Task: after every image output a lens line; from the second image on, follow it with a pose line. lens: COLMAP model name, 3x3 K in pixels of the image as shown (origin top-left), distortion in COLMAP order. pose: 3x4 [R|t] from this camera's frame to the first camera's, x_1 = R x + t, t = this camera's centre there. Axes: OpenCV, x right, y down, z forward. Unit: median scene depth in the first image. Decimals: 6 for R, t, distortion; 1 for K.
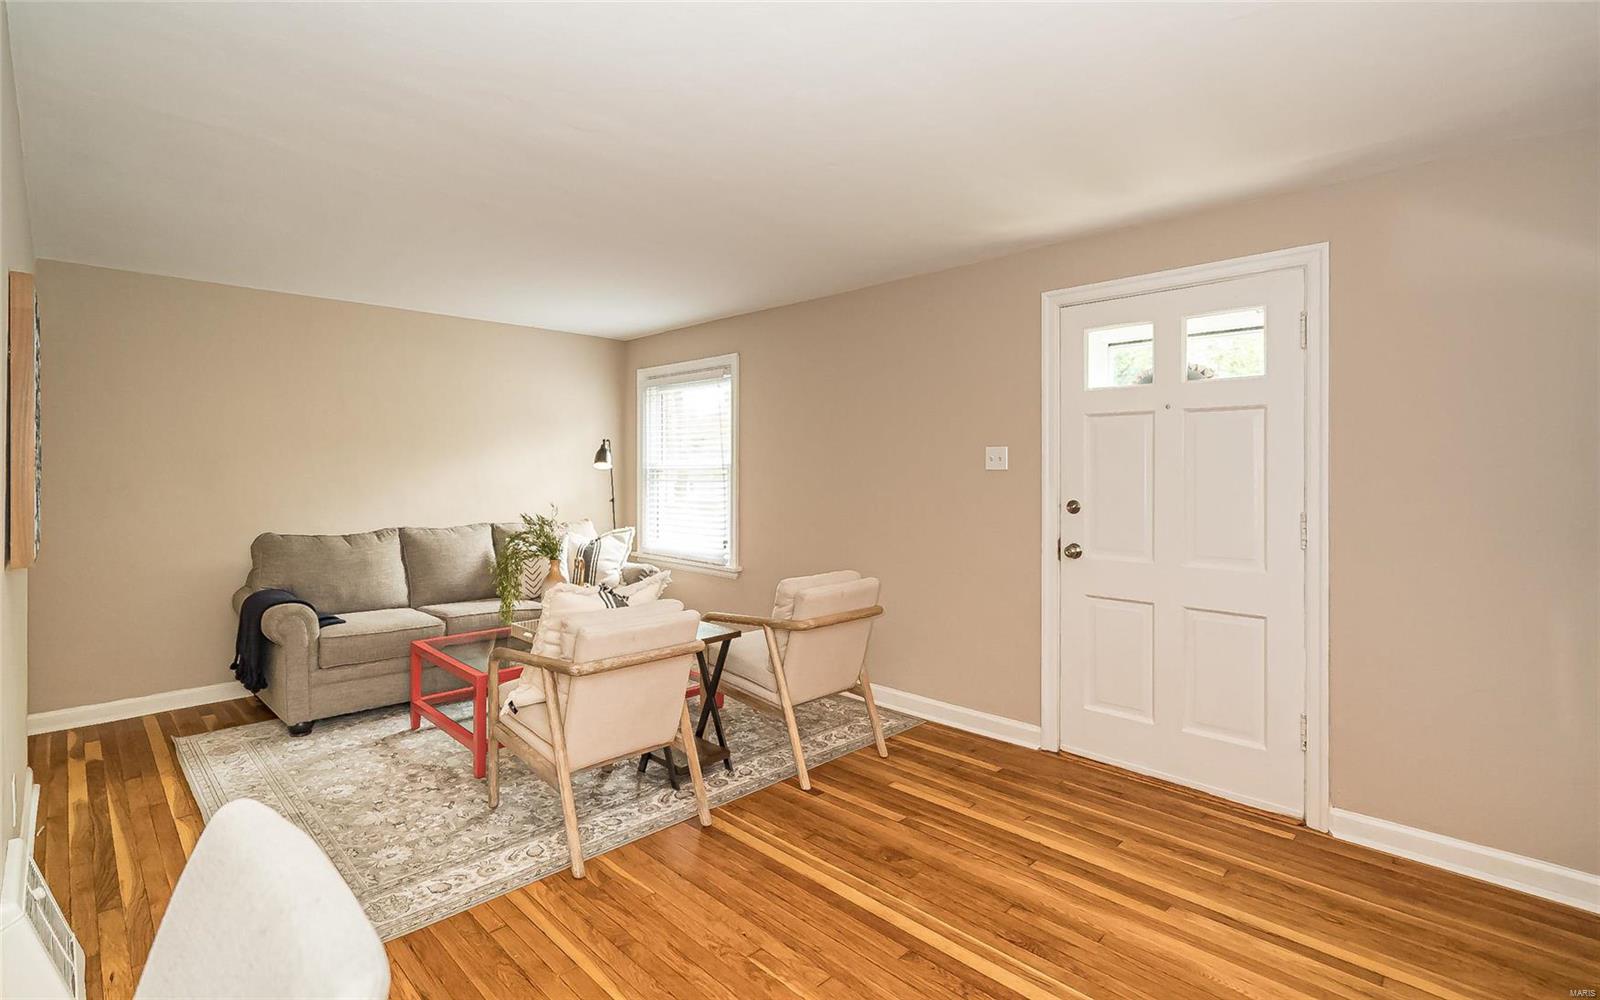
lens RADIAL K [[744.9, 0, 751.8], [0, 744.9, 487.2], [0, 0, 1]] dist [-0.002371, -0.000096]
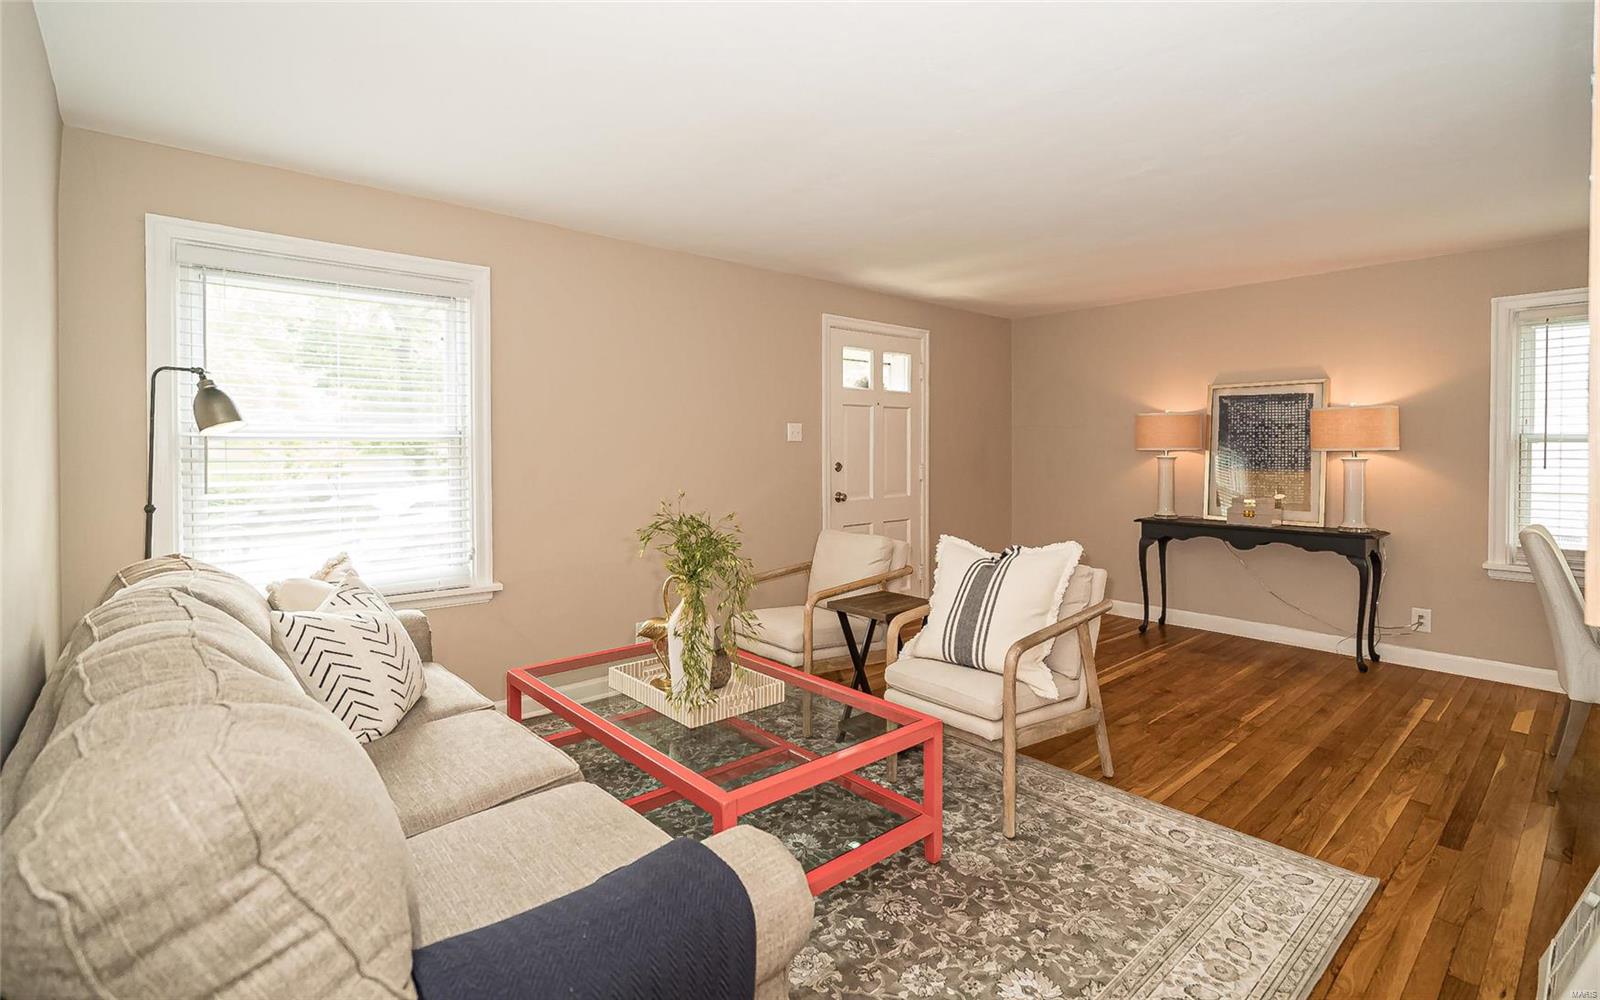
lens RADIAL K [[733.4, 0, 795.9], [0, 733.4, 467.5], [0, 0, 1]] dist [-0.001805, 0.000013]
pose [[0.038000, -0.025800, 0.998945, -0.993438], [0.029263, 0.999267, 0.024696, -0.010026], [-0.998849, 0.028293, 0.038727, 1.014285]]
